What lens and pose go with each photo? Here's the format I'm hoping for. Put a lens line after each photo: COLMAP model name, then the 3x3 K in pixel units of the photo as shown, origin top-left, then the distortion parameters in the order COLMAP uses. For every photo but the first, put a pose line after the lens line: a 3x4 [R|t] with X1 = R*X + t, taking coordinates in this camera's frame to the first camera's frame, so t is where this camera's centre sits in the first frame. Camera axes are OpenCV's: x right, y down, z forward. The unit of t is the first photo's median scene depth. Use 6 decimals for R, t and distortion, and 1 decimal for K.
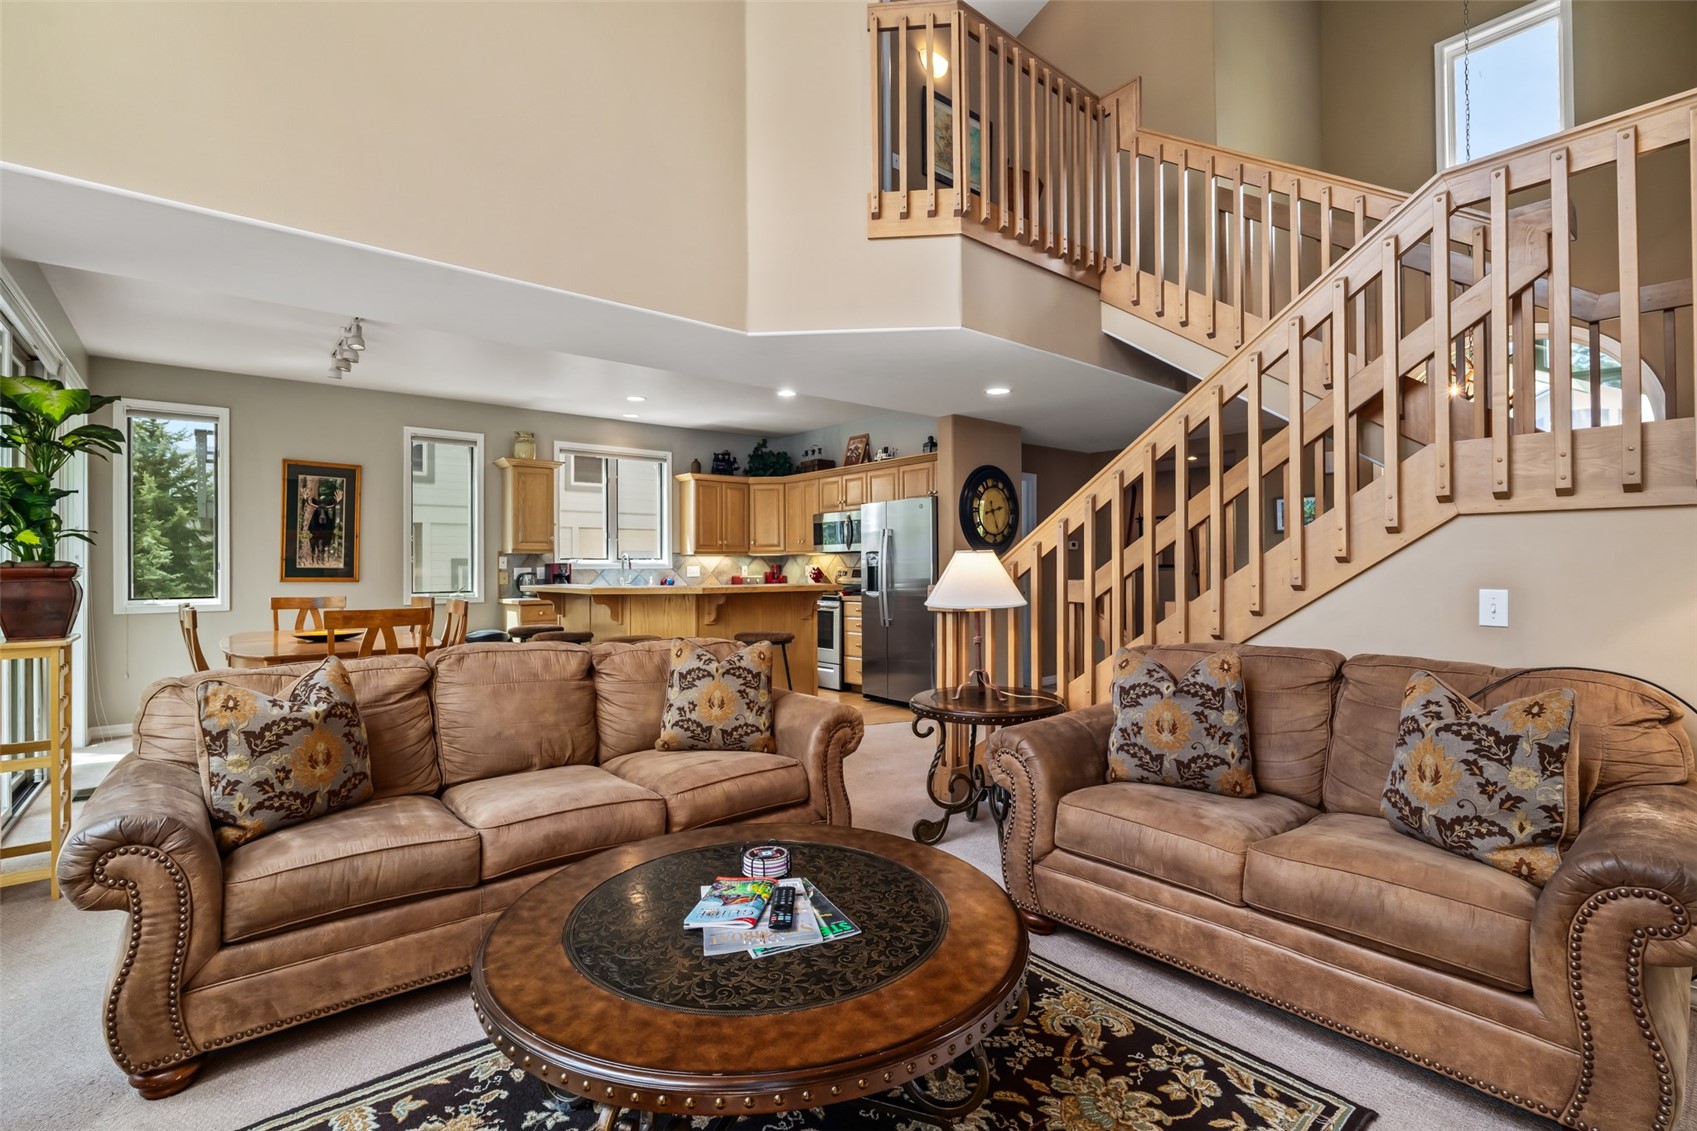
lens RADIAL K [[776.0, 0, 850.7], [0, 776.0, 558.7], [0, 0, 1]] dist [-0.005225, -0.000704]
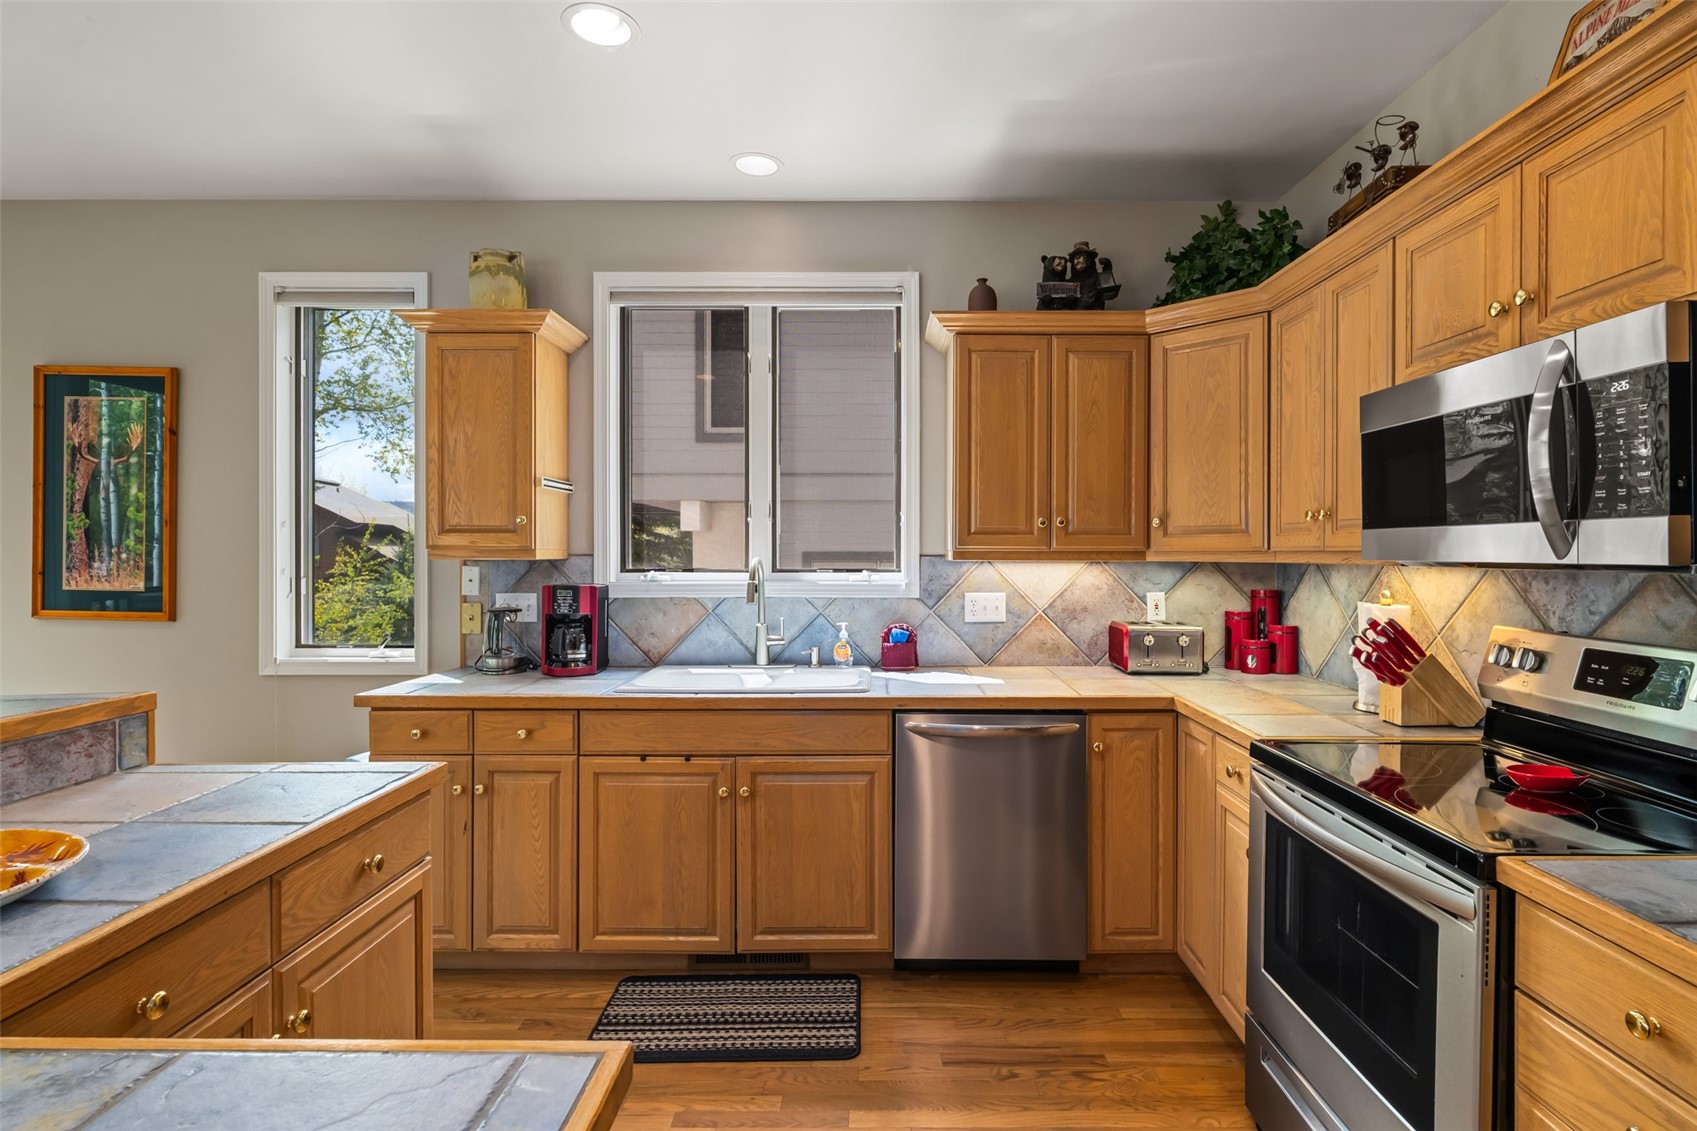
lens RADIAL K [[833.9, 0, 869.8], [0, 833.9, 555.3], [0, 0, 1]] dist [-0.003671, -0.000504]
pose [[0.769258, 0.010035, -0.638859, -0.002285], [0.001173, 0.999853, 0.017118, -0.013966], [0.638937, -0.013918, 0.769133, 0.711400]]
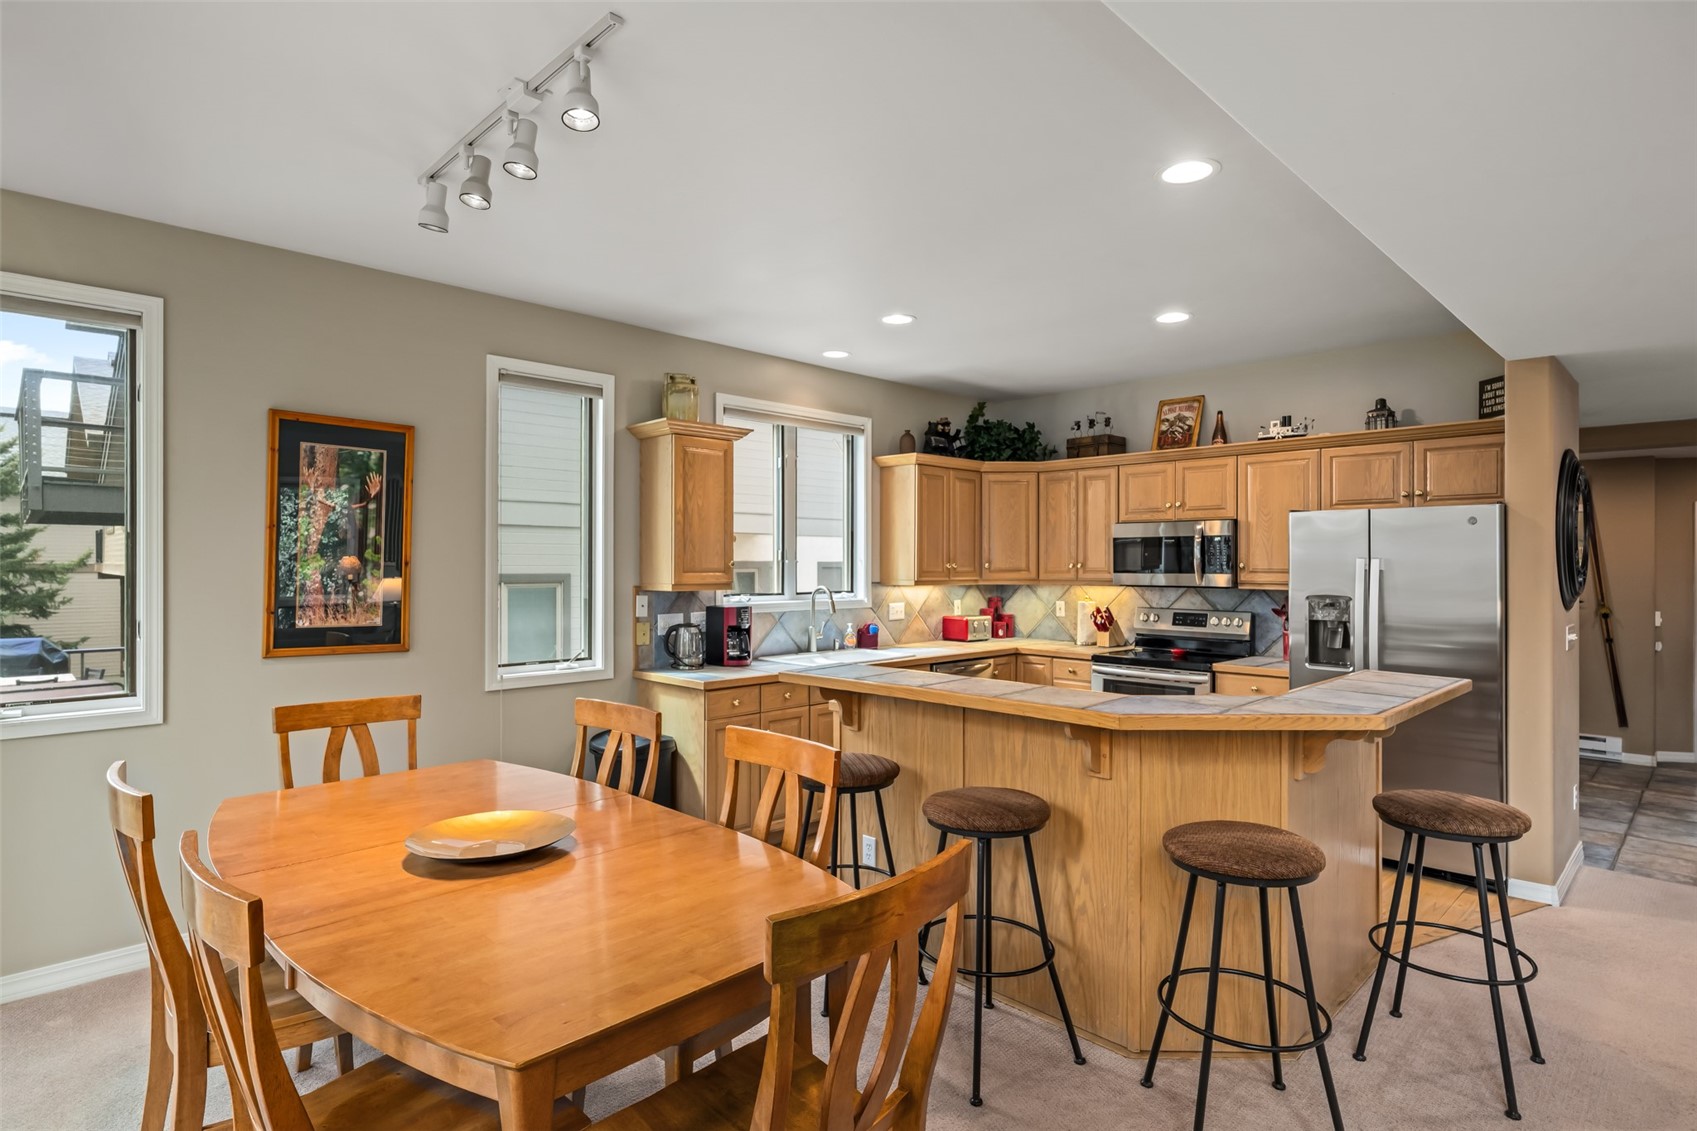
lens RADIAL K [[881.0, 0, 853.8], [0, 881.0, 554.8], [0, 0, 1]] dist [-0.008129, 0.002237]
pose [[0.996031, 0.009594, 0.088483, -0.315373], [-0.009736, 0.999952, 0.001180, -0.030668], [-0.088468, -0.002037, 0.996077, 0.313889]]
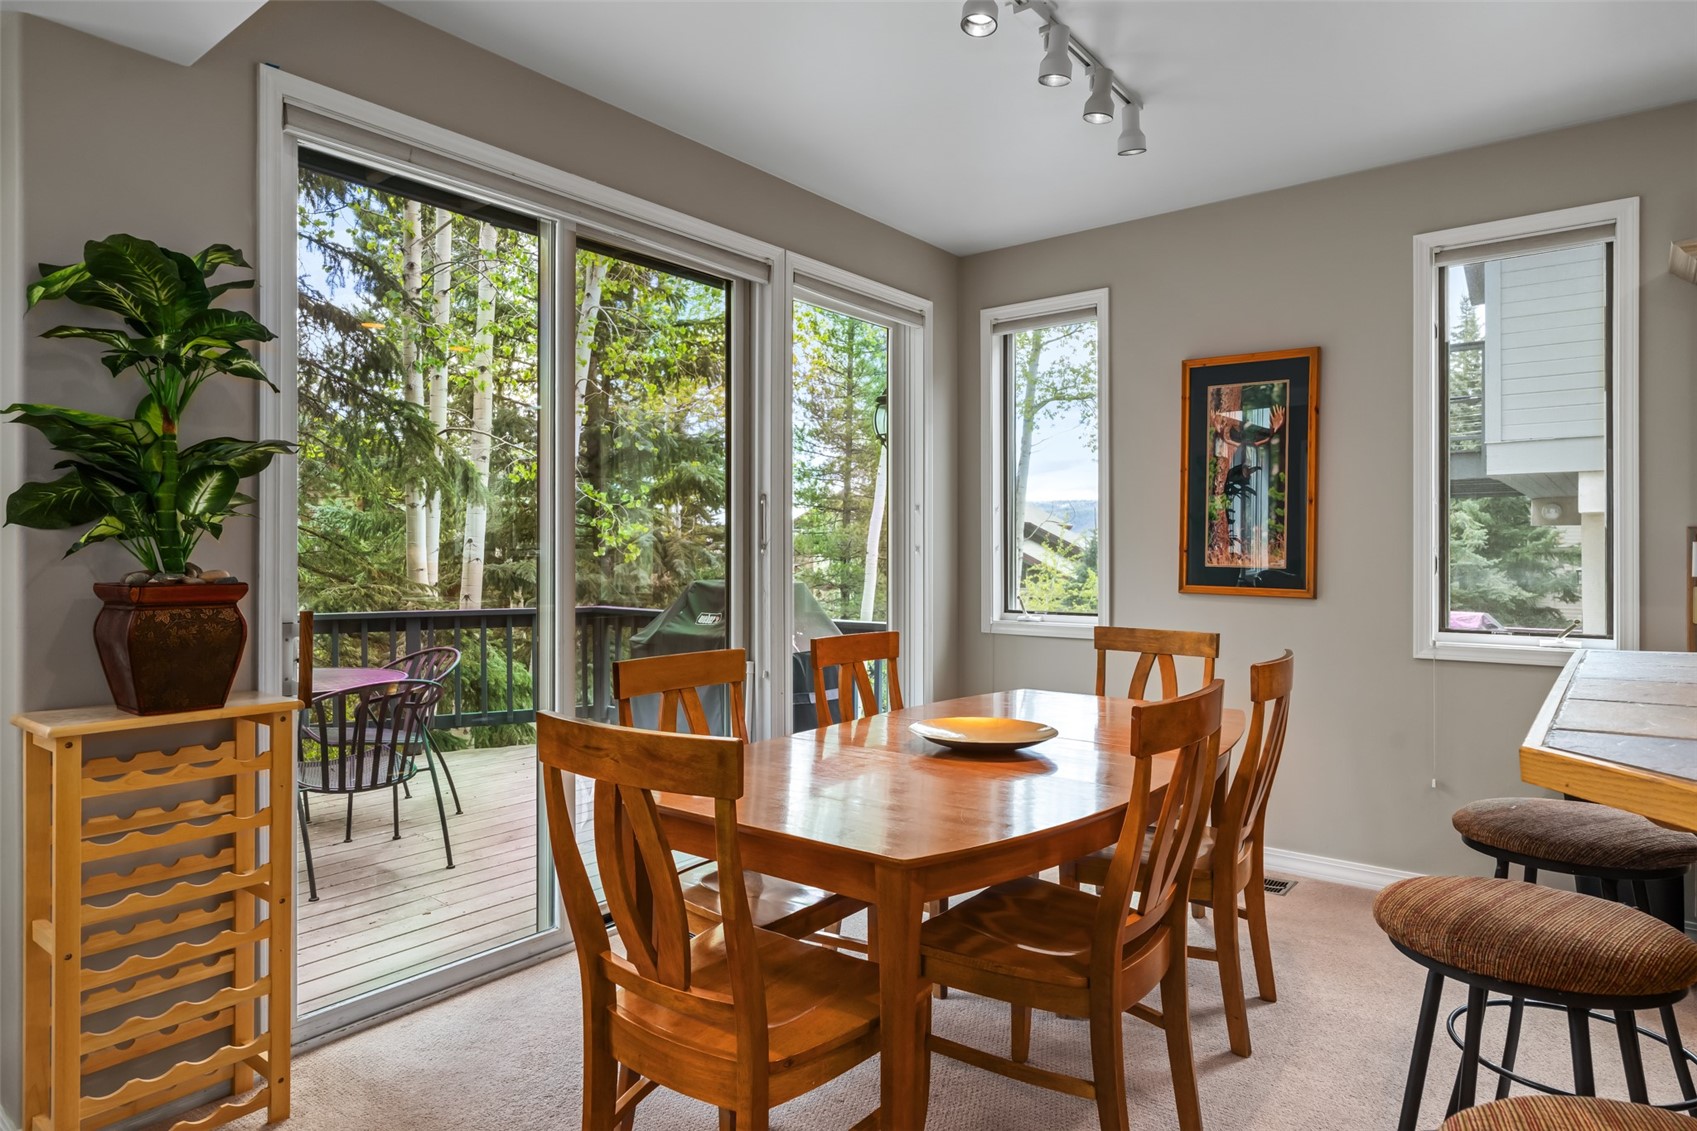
lens RADIAL K [[982.4, 0, 852.4], [0, 982.4, 547.7], [0, 0, 1]] dist [-0.003763, -0.001071]
pose [[0.198474, 0.004093, -0.980098, -0.093934], [0.006800, 0.999961, 0.005552, -0.004855], [0.980083, -0.007766, 0.198438, 0.492995]]
